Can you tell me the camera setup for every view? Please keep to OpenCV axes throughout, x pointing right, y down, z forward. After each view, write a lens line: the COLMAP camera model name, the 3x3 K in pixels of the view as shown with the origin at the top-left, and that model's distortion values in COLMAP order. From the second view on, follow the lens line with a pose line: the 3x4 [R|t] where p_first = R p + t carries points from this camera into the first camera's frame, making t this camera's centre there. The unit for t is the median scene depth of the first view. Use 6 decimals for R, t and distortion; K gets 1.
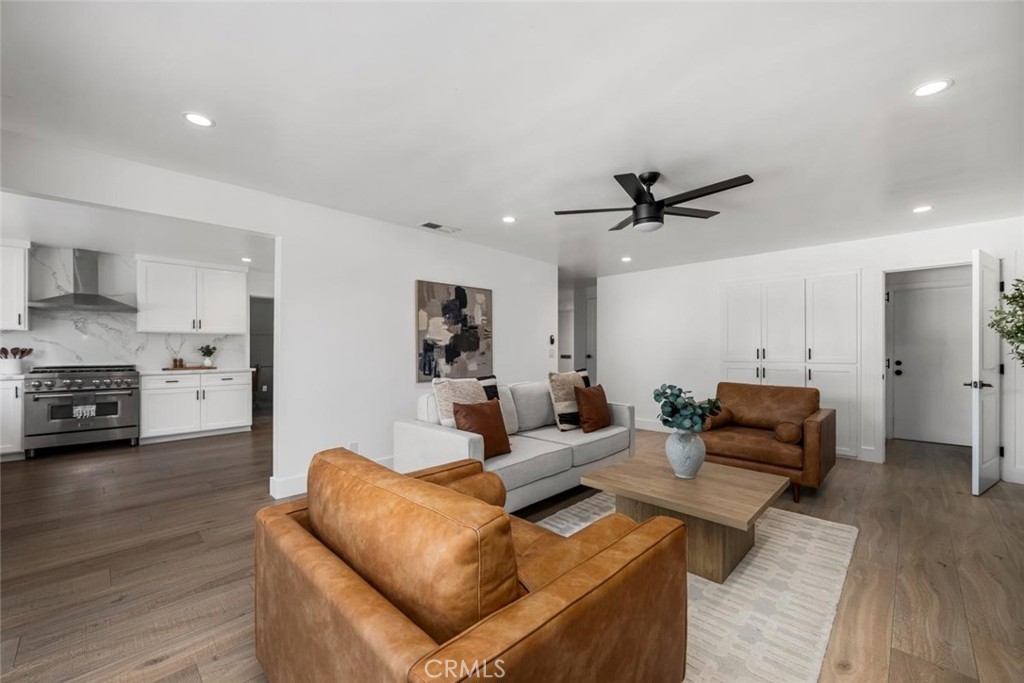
lens RADIAL K [[412.5, 0, 508.6], [0, 412.5, 348.2], [0, 0, 1]] dist [0.000527, 0.000005]
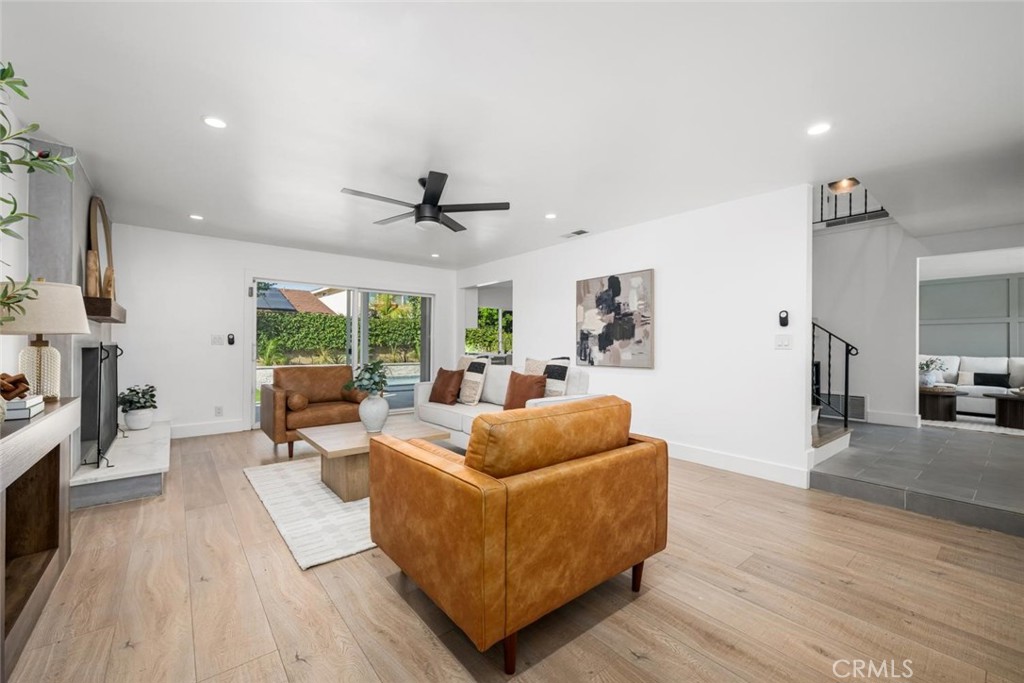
lens RADIAL K [[412.5, 0, 507.8], [0, 412.5, 342.4], [0, 0, 1]] dist [0.000527, 0.000005]
pose [[-0.096146, -0.018712, -0.995191, 0.927229], [-0.011620, 0.999776, -0.017676, 0.035558], [0.995299, 0.009864, -0.096342, 0.853701]]
